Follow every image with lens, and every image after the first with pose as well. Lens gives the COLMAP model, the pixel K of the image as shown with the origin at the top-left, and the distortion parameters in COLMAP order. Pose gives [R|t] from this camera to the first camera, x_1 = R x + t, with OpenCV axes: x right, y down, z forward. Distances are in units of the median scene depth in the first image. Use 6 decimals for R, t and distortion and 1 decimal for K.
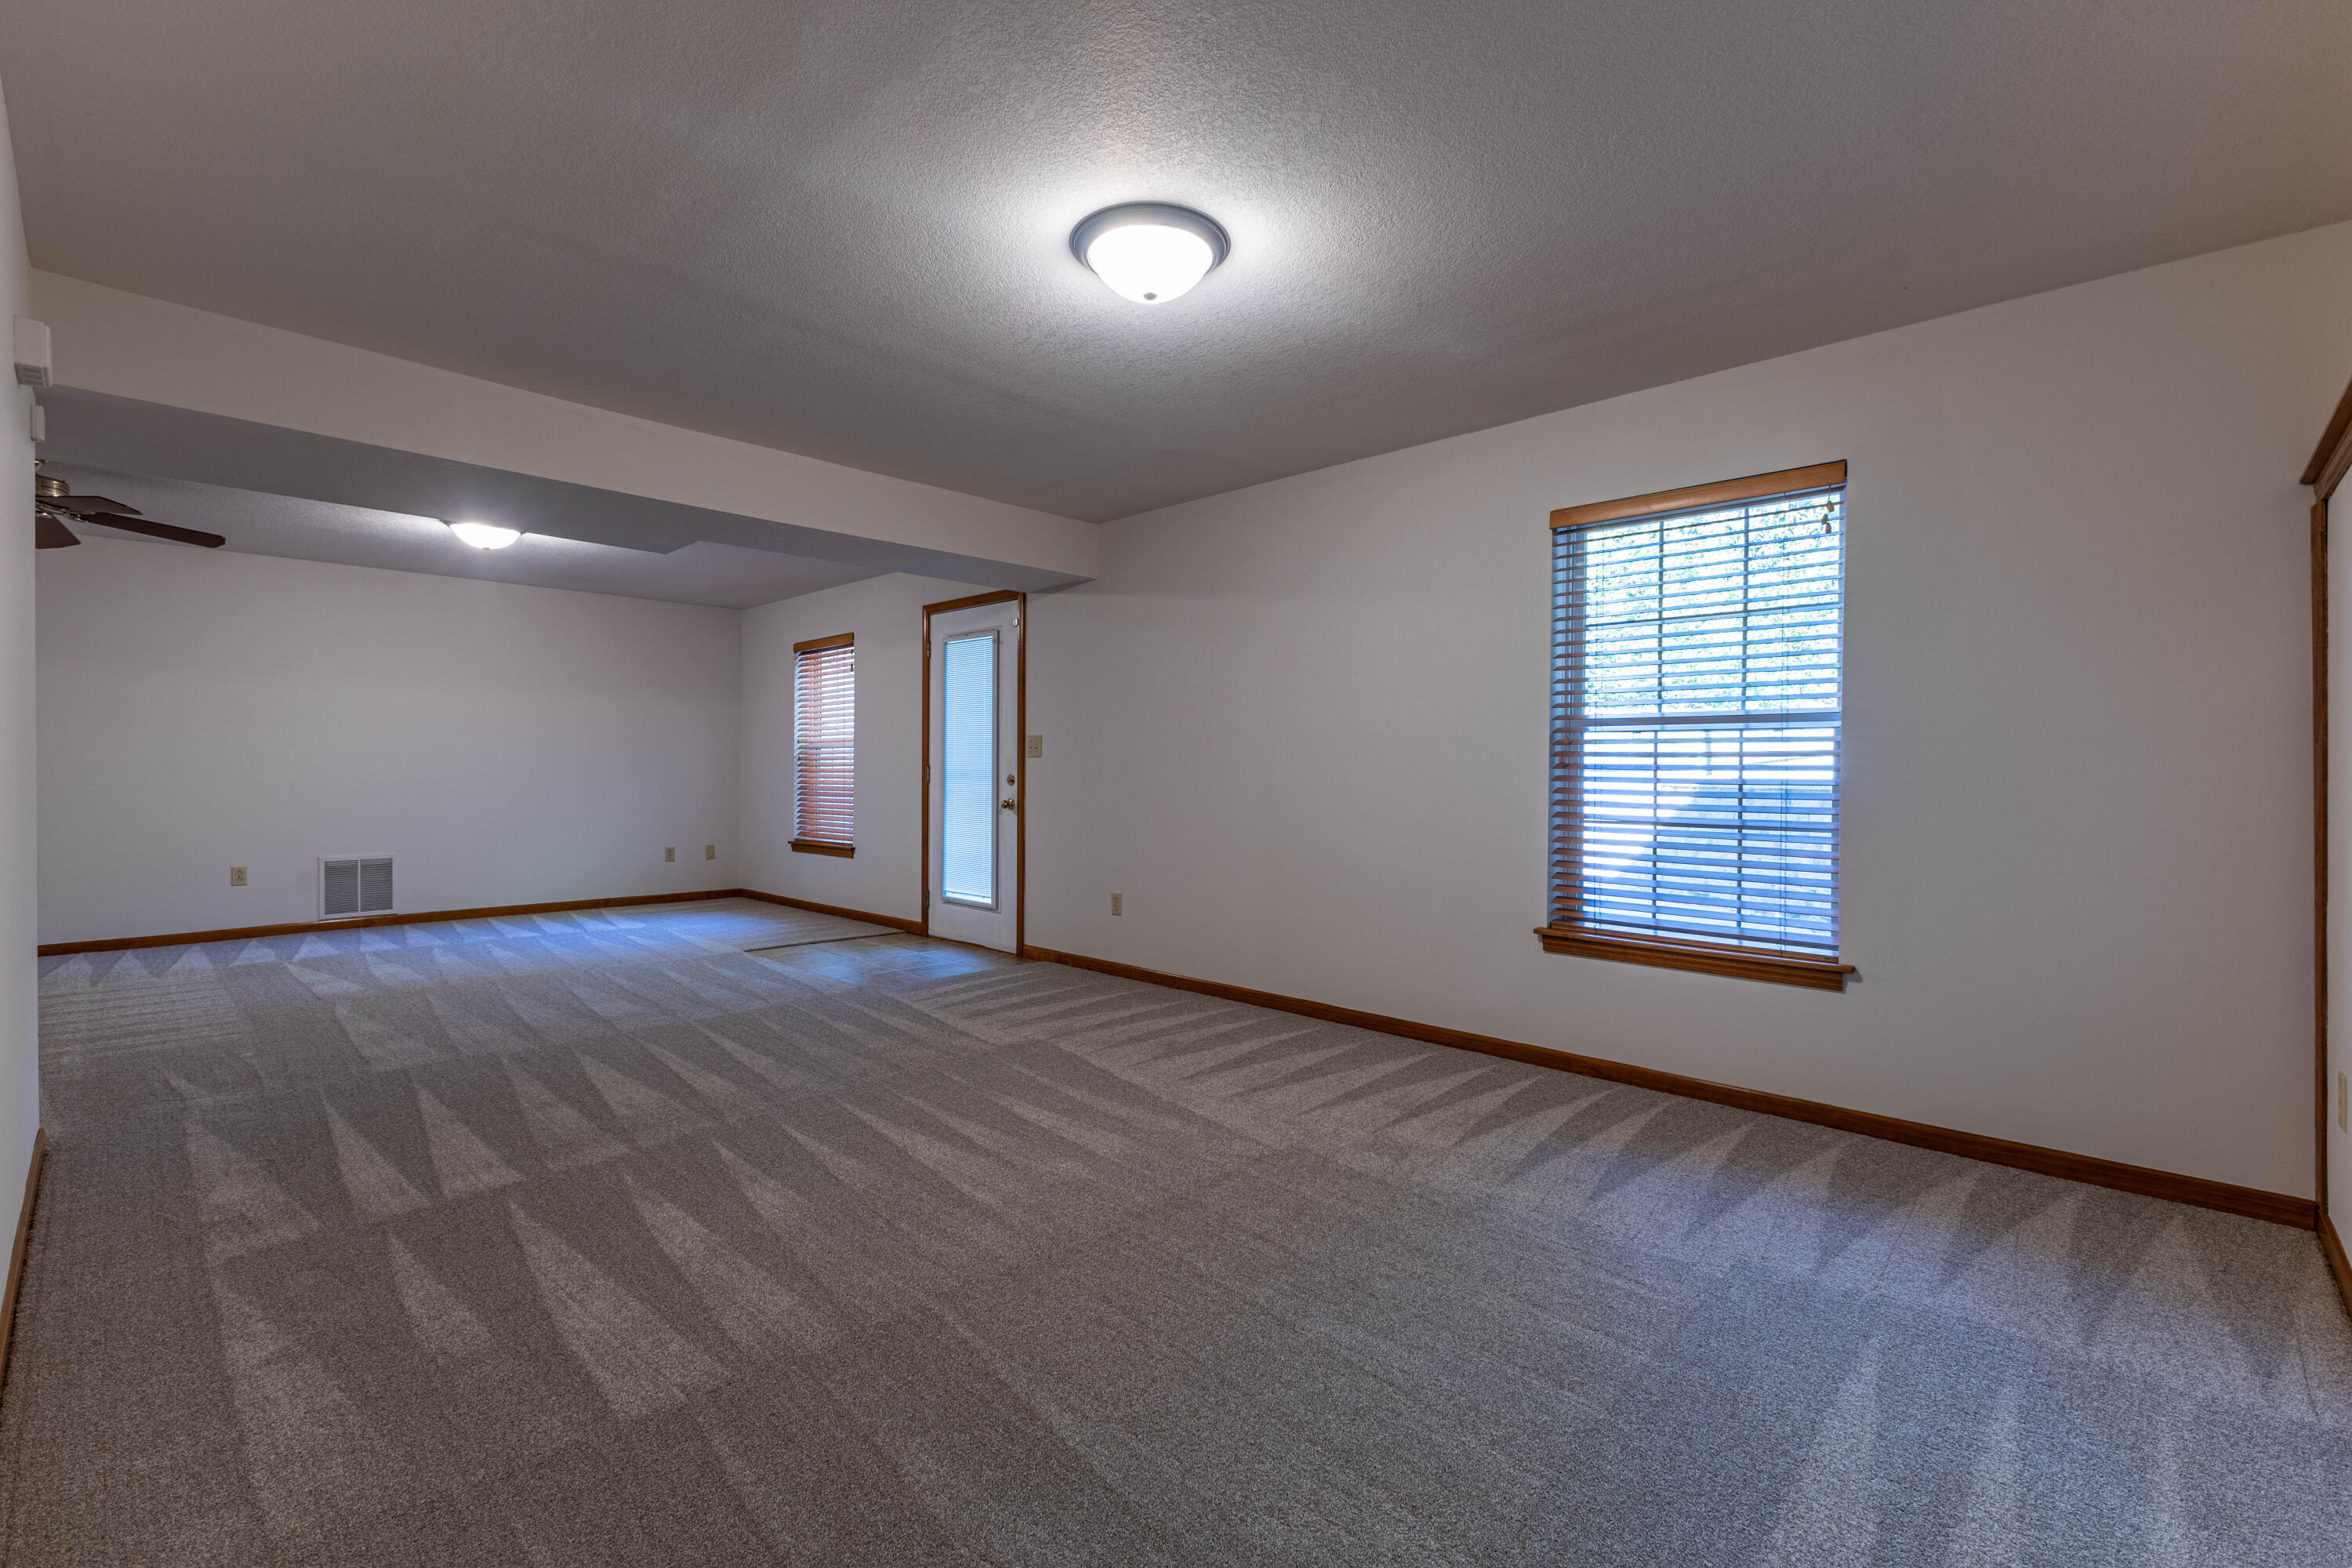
lens RADIAL K [[1013.1, 0, 1178.6], [0, 1013.1, 777.7], [0, 0, 1]] dist [0.009238, 0.000491]
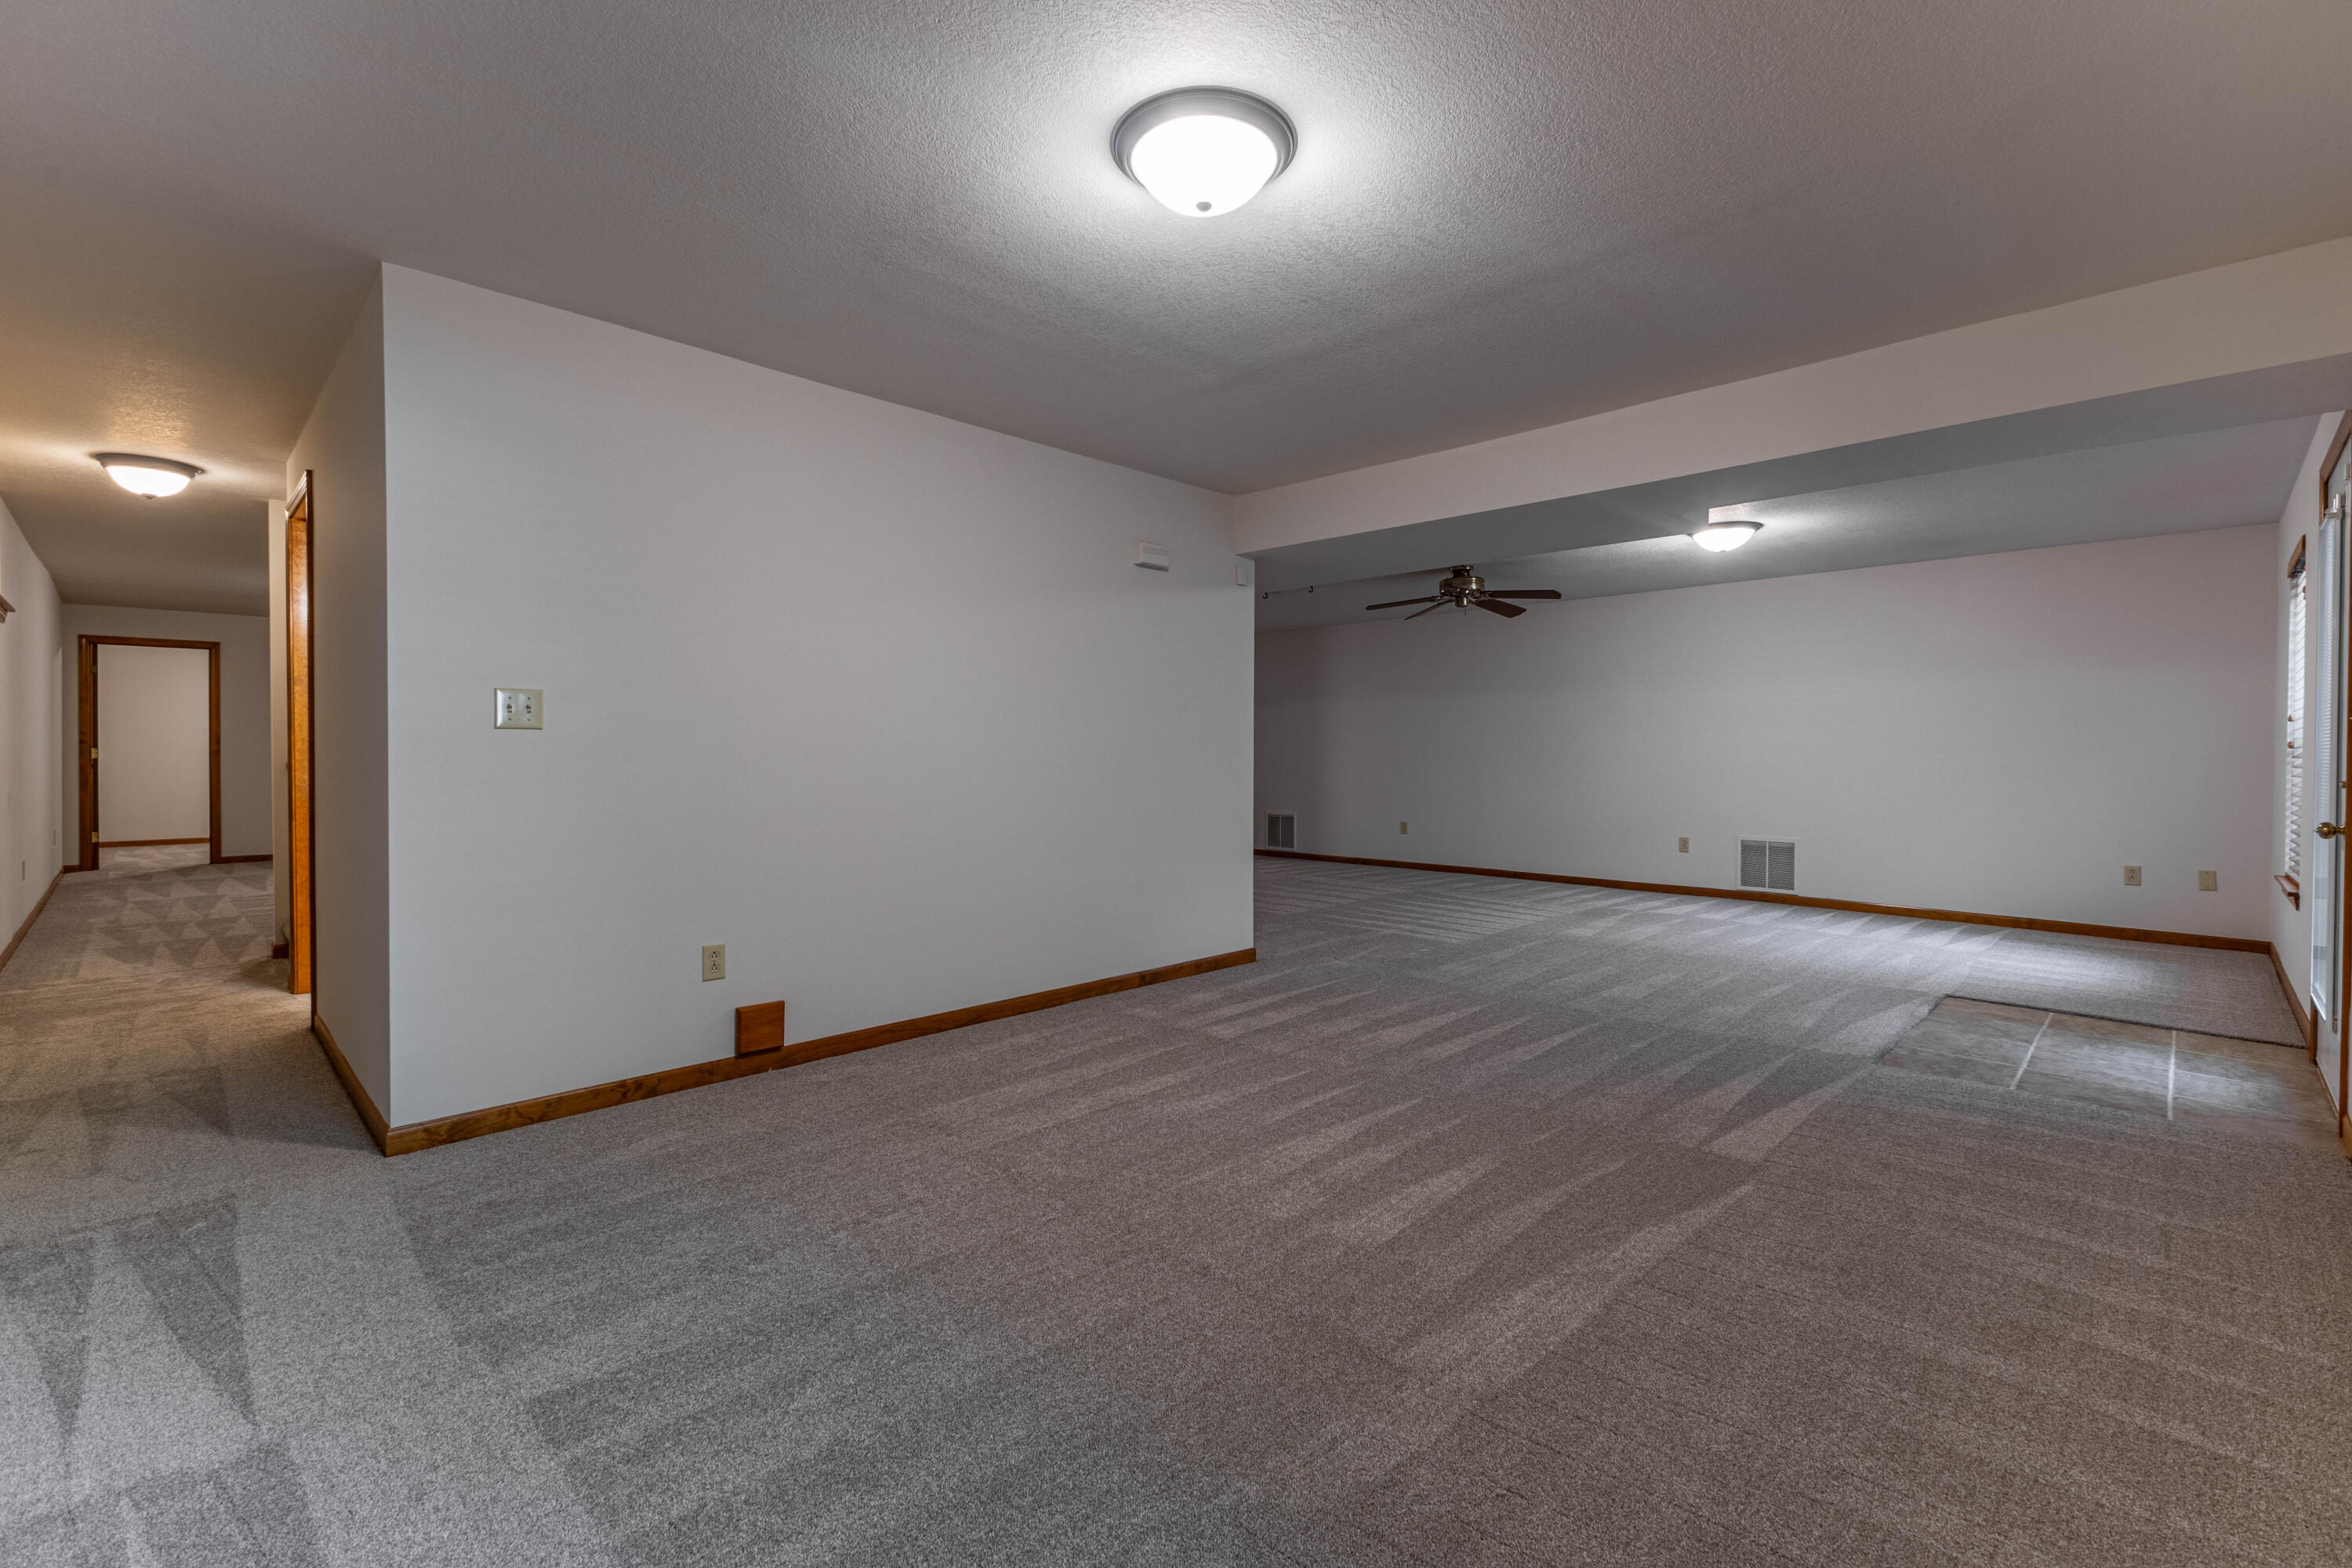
lens RADIAL K [[1013.1, 0, 1178.6], [0, 1013.1, 777.7], [0, 0, 1]] dist [0.009238, 0.000491]
pose [[-0.028431, 0.021071, -0.999374, 0.629705], [-0.012116, 0.999697, 0.021422, -0.009408], [0.999522, 0.012718, -0.028167, 0.752030]]
